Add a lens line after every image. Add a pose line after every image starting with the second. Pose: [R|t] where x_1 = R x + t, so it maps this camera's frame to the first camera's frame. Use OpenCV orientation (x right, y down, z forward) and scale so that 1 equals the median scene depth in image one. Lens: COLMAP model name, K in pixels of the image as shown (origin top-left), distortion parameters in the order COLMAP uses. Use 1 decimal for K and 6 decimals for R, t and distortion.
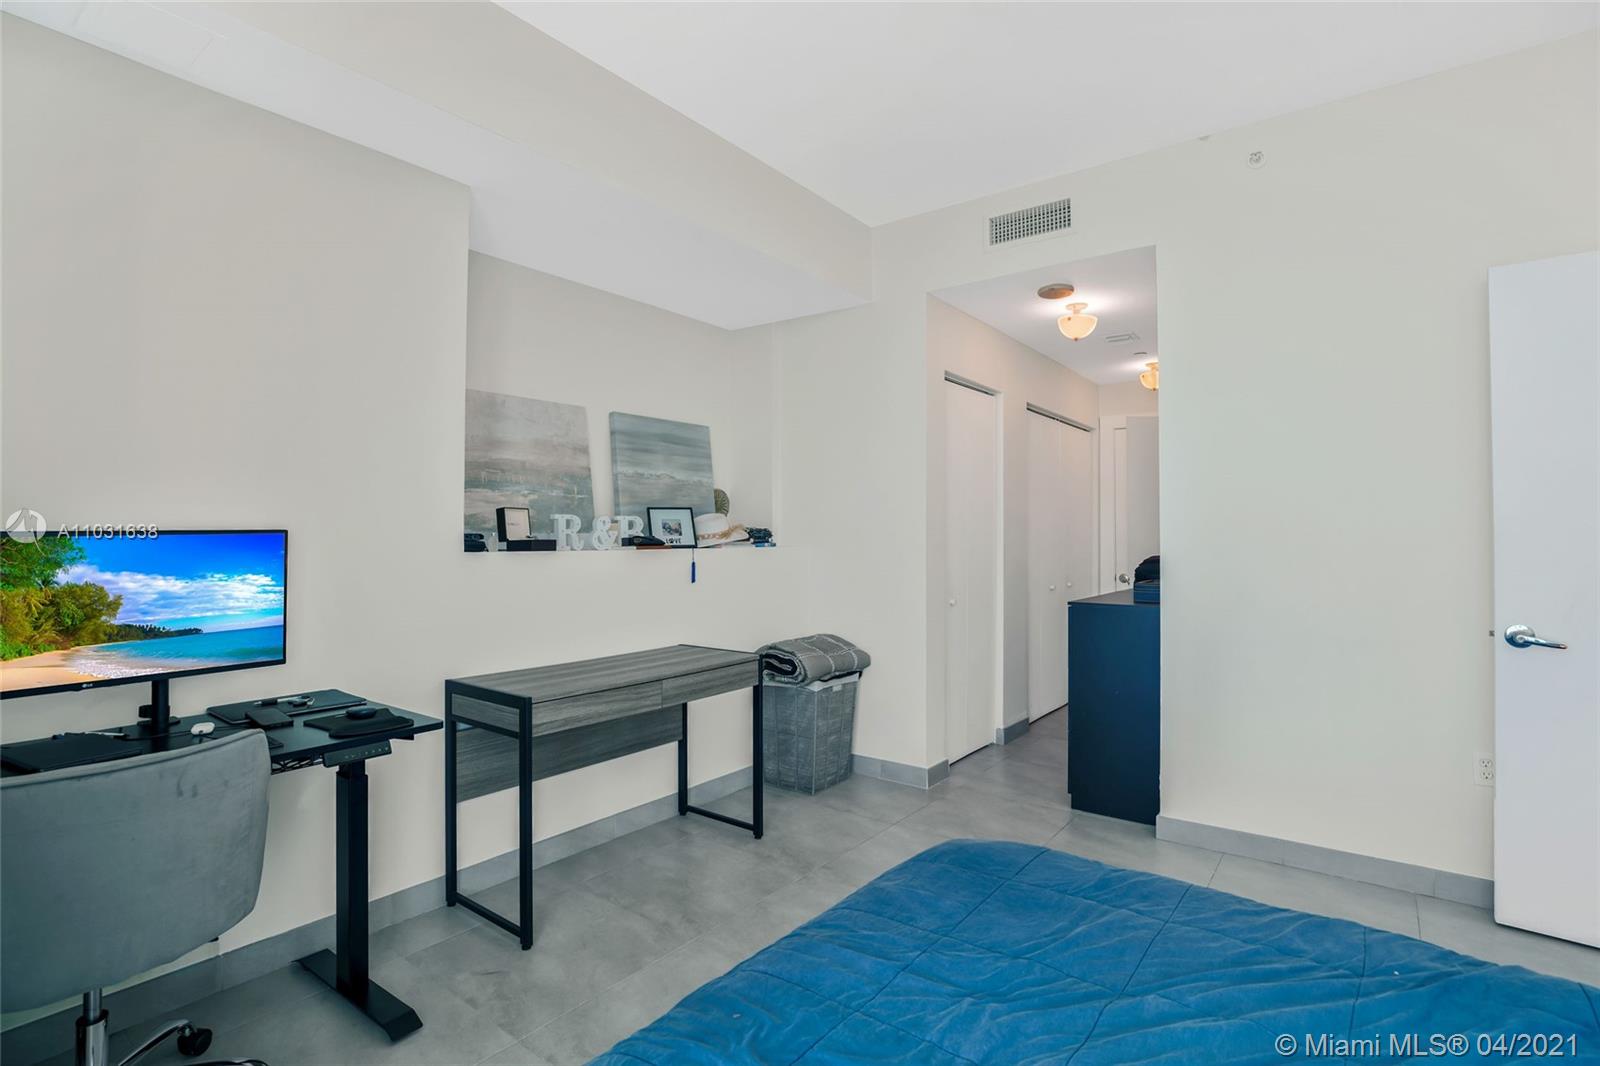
lens RADIAL K [[745.8, 0, 819.4], [0, 745.8, 534.0], [0, 0, 1]] dist [-0.015363, 0.000593]
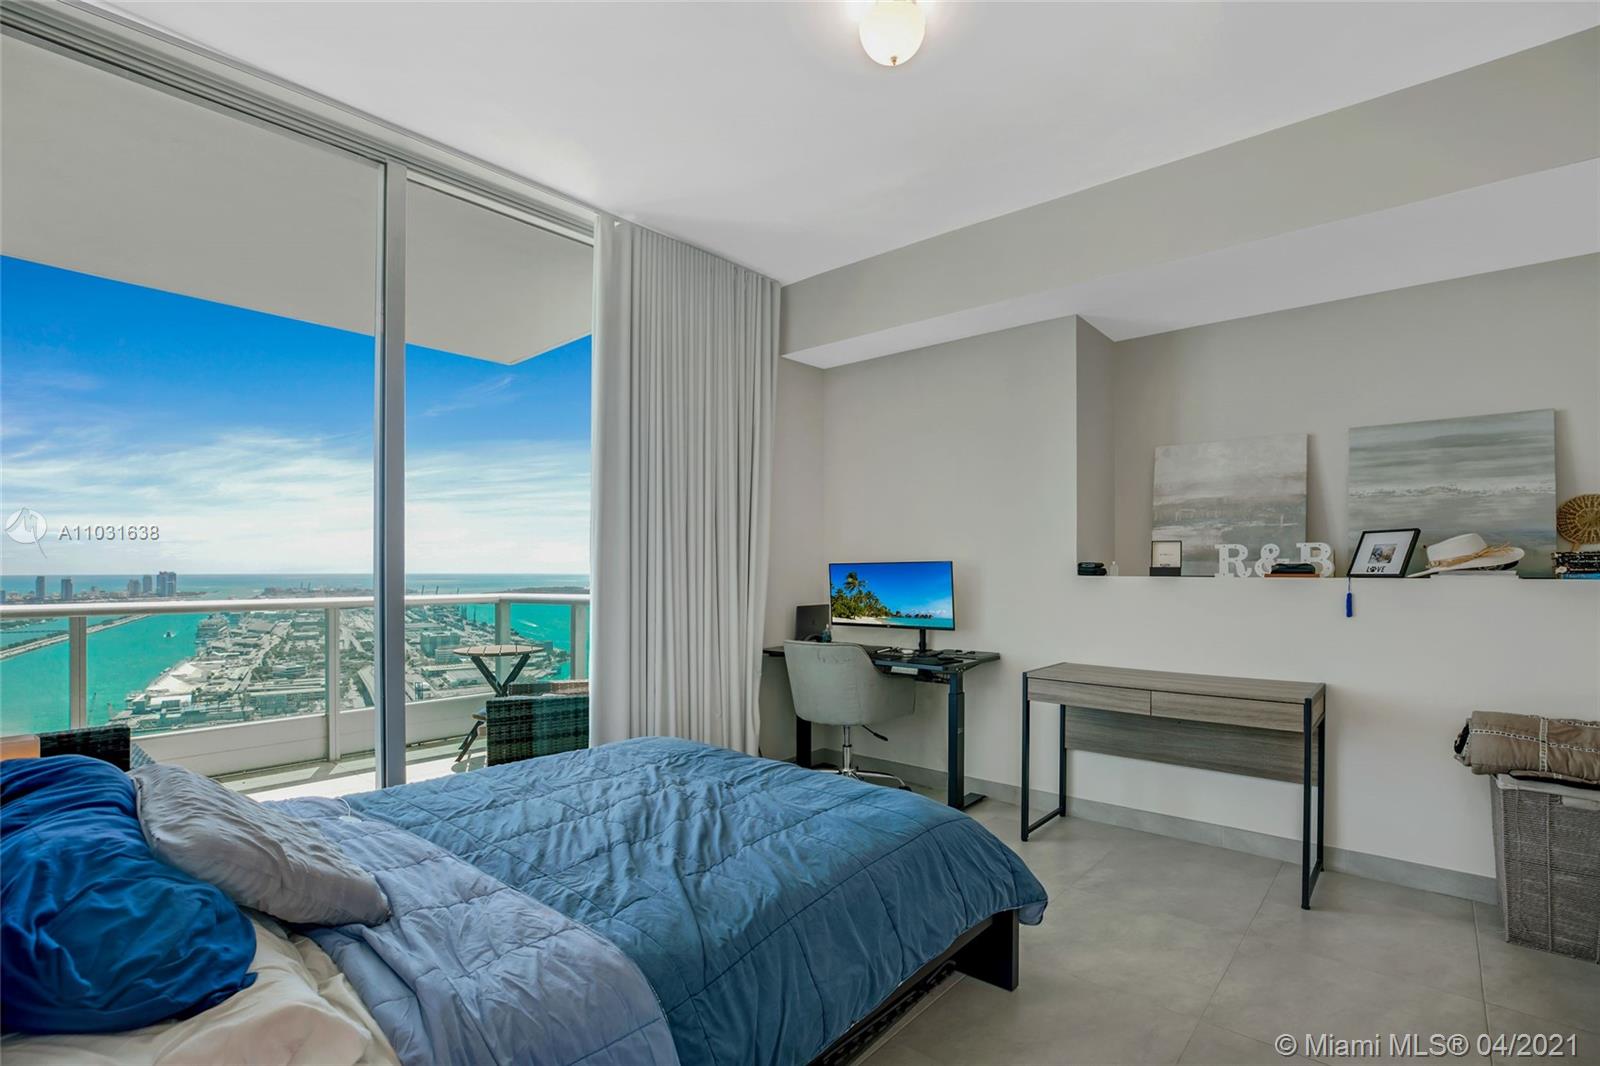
lens RADIAL K [[749.3, 0, 800.7], [0, 749.3, 567.2], [0, 0, 1]] dist [-0.034980, 0.011363]
pose [[-0.050006, -0.003956, -0.998741, 0.733772], [0.001518, 0.999991, -0.004037, 0.010066], [0.998748, -0.001718, -0.050000, 0.411145]]
